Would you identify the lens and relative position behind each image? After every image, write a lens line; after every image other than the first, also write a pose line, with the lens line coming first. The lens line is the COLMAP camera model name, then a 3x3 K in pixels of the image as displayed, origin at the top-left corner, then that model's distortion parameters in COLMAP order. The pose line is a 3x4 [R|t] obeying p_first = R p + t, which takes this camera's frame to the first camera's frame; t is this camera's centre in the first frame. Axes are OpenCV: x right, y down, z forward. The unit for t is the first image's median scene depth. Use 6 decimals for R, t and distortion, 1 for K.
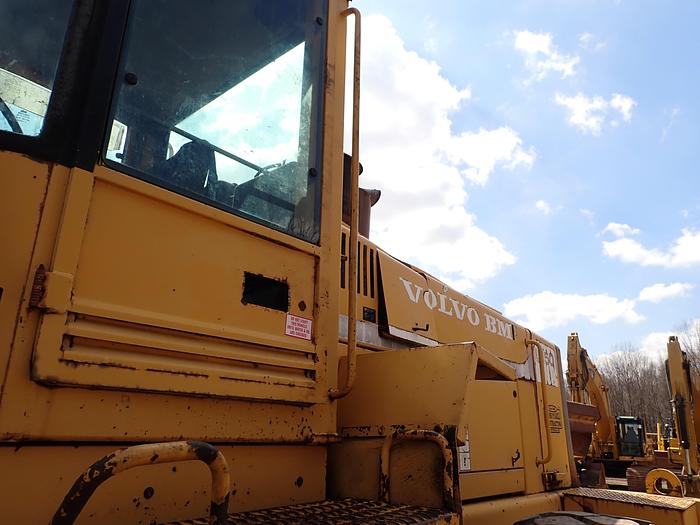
lens RADIAL K [[525.5, 0, 351.2], [0, 525.5, 263.3], [0, 0, 1]] dist [0.005595, -0.008577]
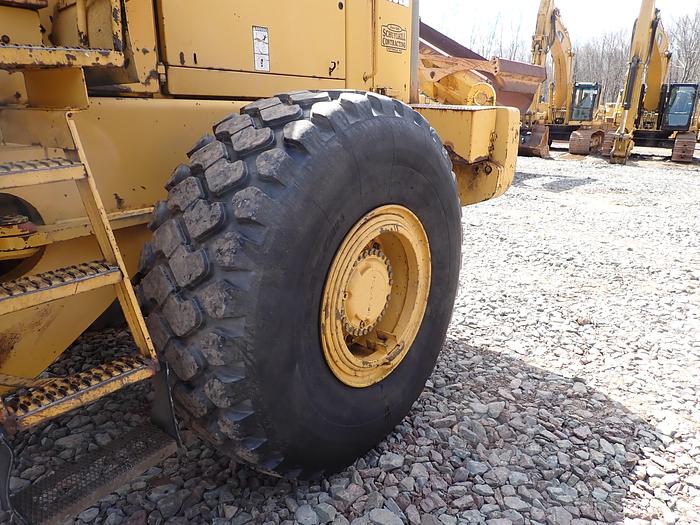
lens RADIAL K [[525.5, 0, 351.2], [0, 525.5, 263.3], [0, 0, 1]] dist [0.005595, -0.008577]
pose [[0.999917, -0.012920, -0.000137, 0.630844], [0.010872, 0.835590, 0.549246, 0.212024], [-0.006982, -0.549202, 0.835661, -0.194636]]
